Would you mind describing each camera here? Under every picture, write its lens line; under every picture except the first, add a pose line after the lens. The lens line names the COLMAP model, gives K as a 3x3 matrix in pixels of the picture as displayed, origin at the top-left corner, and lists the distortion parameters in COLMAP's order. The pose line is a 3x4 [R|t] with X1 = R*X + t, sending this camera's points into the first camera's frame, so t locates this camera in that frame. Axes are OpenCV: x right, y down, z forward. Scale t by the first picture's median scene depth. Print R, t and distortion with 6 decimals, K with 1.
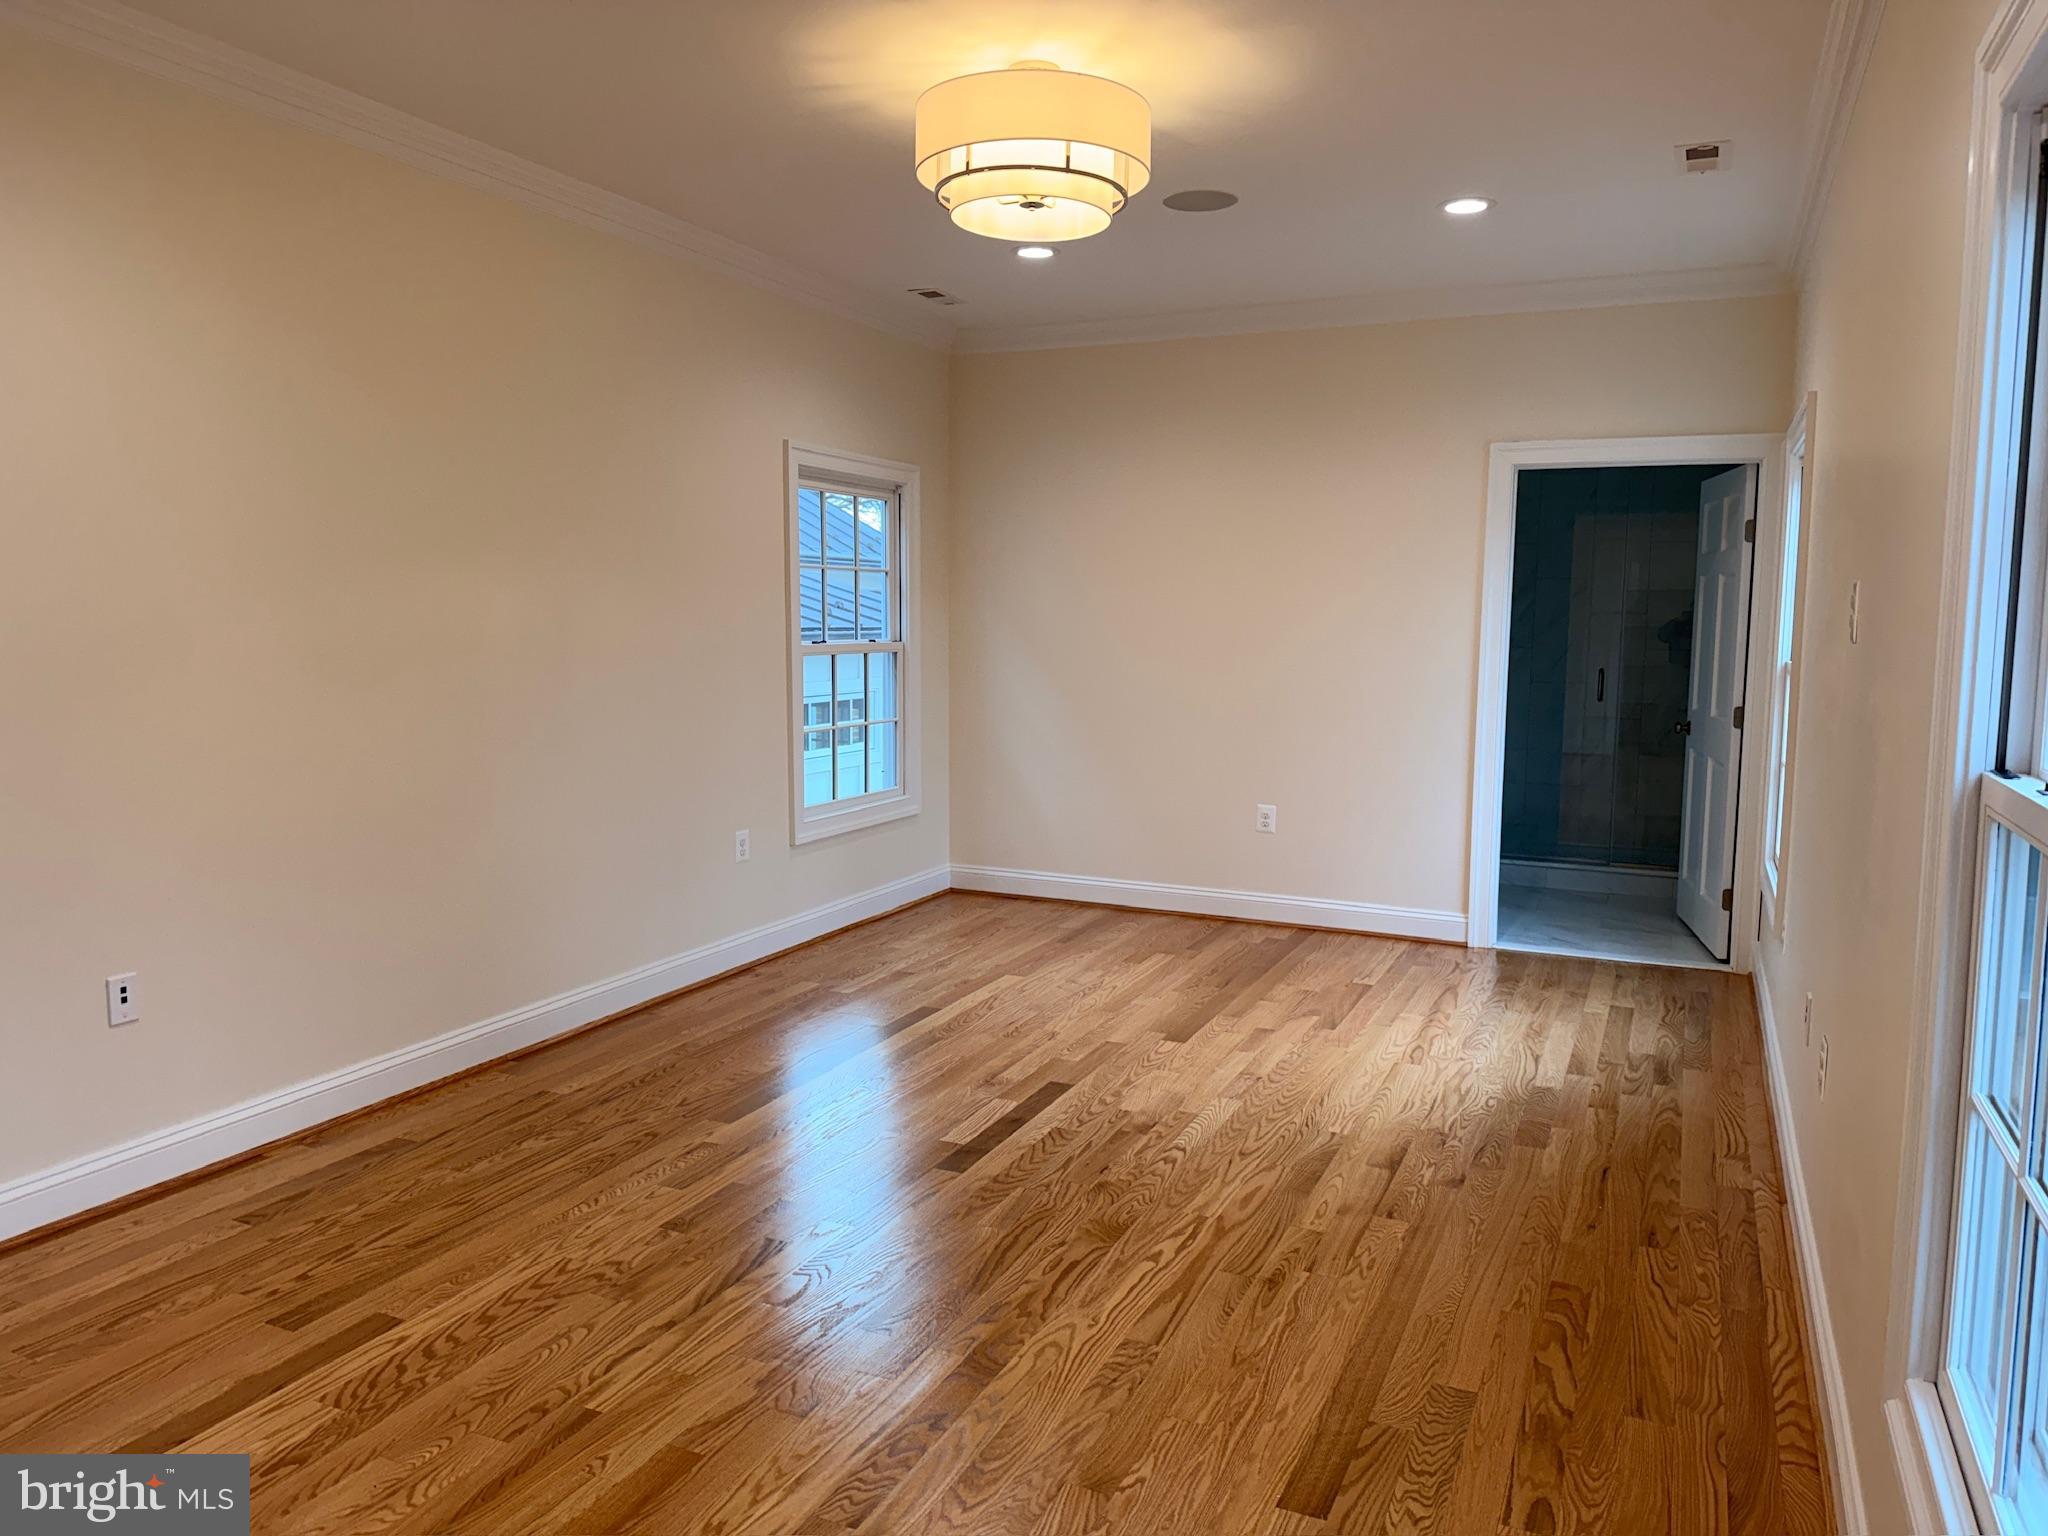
lens RADIAL K [[1429.1, 0, 1069.7], [0, 1429.1, 732.0], [0, 0, 1]] dist [0.107329, -0.184825]
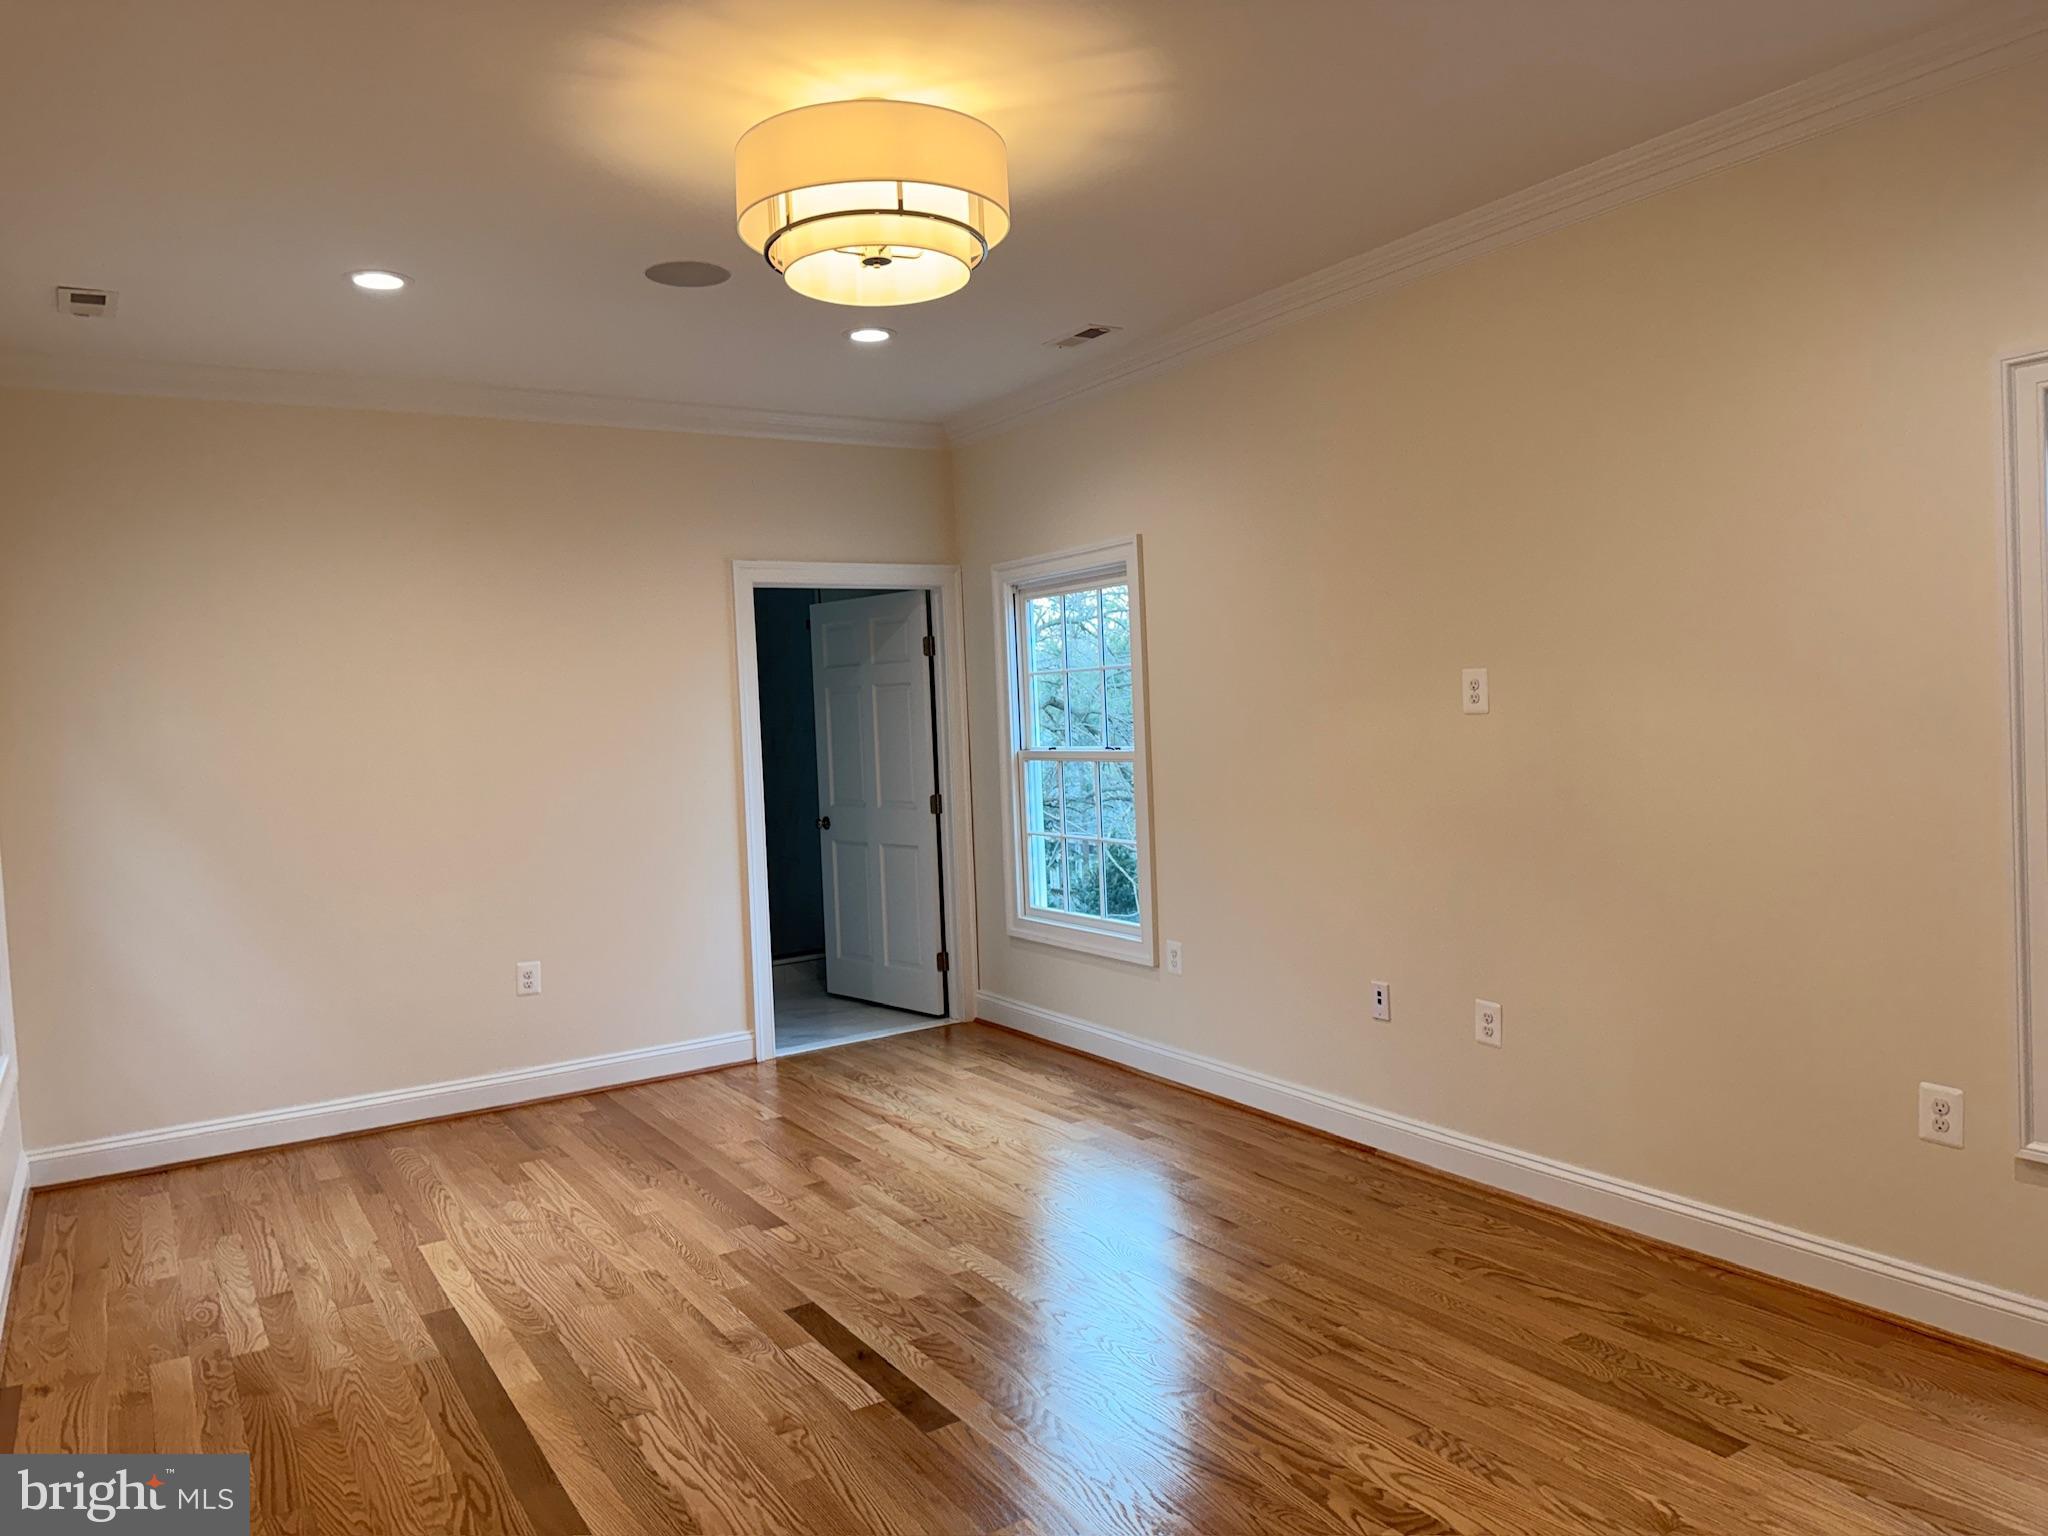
lens RADIAL K [[1418.8, 0, 1015.1], [0, 1418.8, 767.7], [0, 0, 1]] dist [0.064566, -0.096476]
pose [[0.563937, -0.074674, 0.822434, -0.541501], [0.124726, 0.992181, 0.004562, -0.043223], [-0.816344, 0.100006, 0.568842, 0.383638]]
